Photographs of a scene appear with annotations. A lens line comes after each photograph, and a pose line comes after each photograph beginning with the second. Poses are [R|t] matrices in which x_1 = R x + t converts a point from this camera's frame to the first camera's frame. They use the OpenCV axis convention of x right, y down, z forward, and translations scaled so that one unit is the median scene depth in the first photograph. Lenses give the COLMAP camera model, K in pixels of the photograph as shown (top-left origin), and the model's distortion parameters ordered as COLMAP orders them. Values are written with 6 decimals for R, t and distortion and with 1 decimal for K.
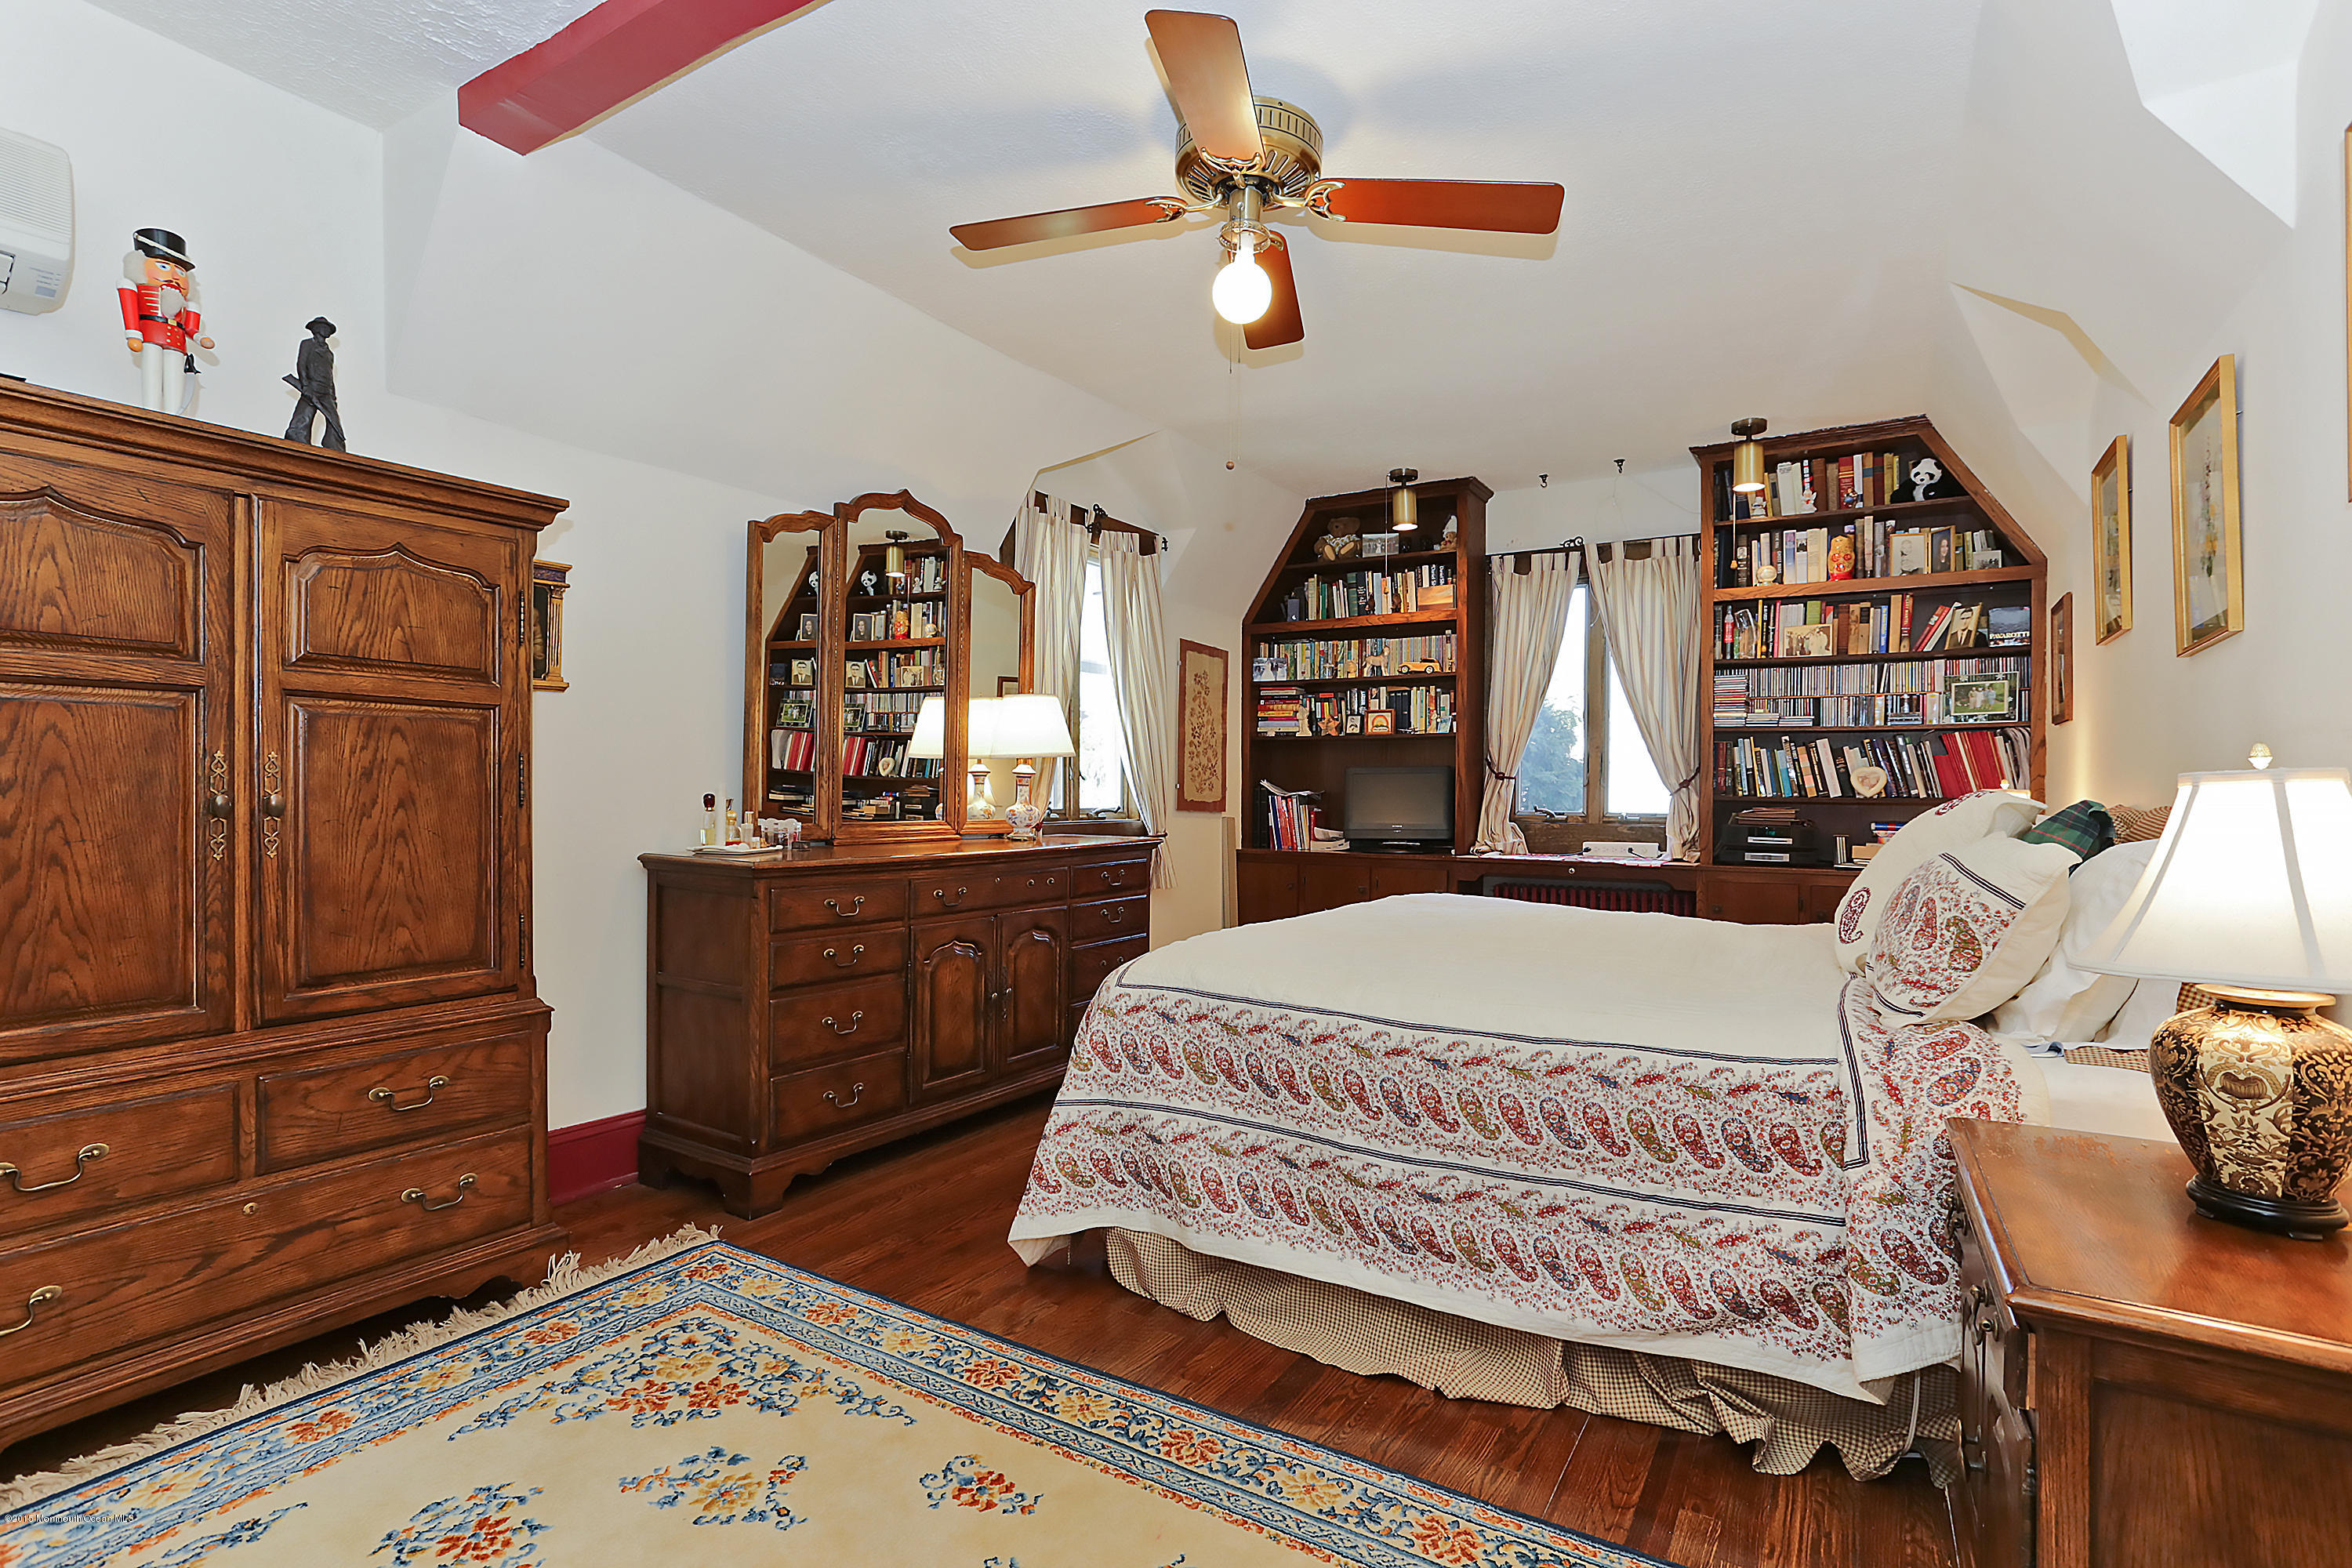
lens RADIAL K [[1137.9, 0, 1176.0], [0, 1137.9, 784.0], [0, 0, 1]] dist [-0.000533, -0.000012]
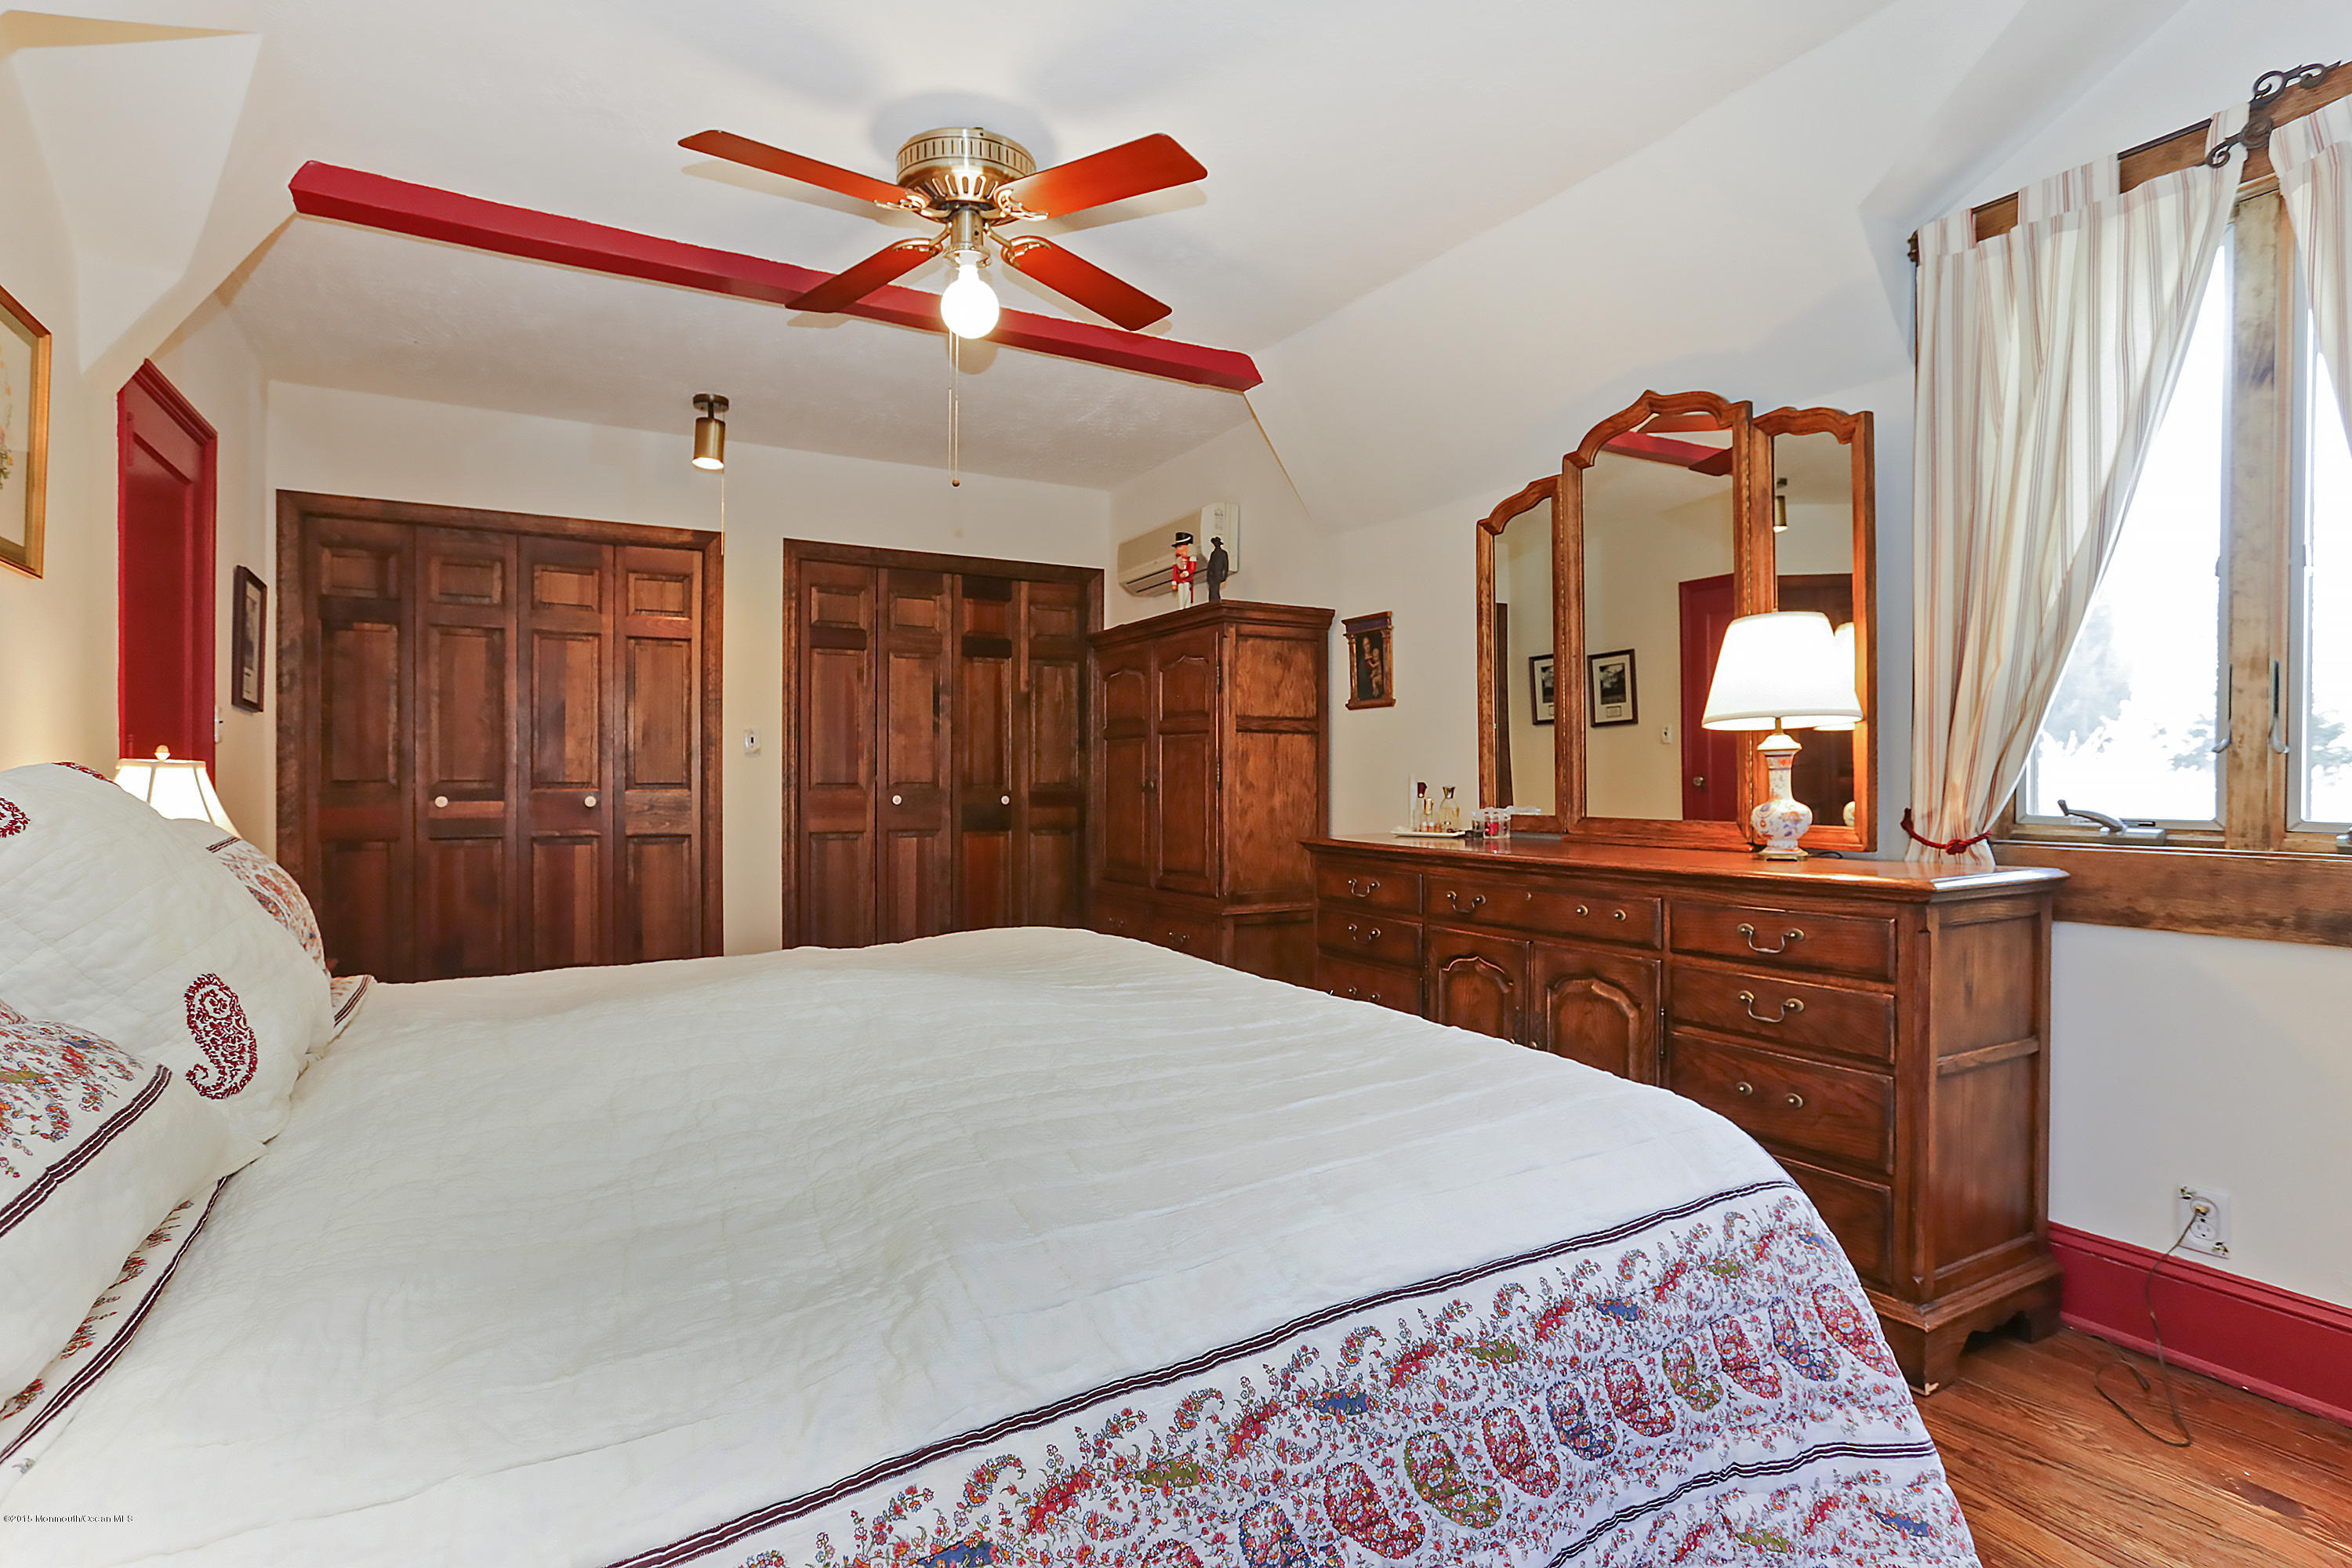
lens RADIAL K [[1137.9, 0, 1176.0], [0, 1137.9, 784.0], [0, 0, 1]] dist [-0.000533, -0.000012]
pose [[-0.474975, 0.002229, -0.879997, 0.671931], [0.002539, 0.999996, 0.001163, 0.006720], [0.879996, -0.001682, -0.474979, 1.216710]]
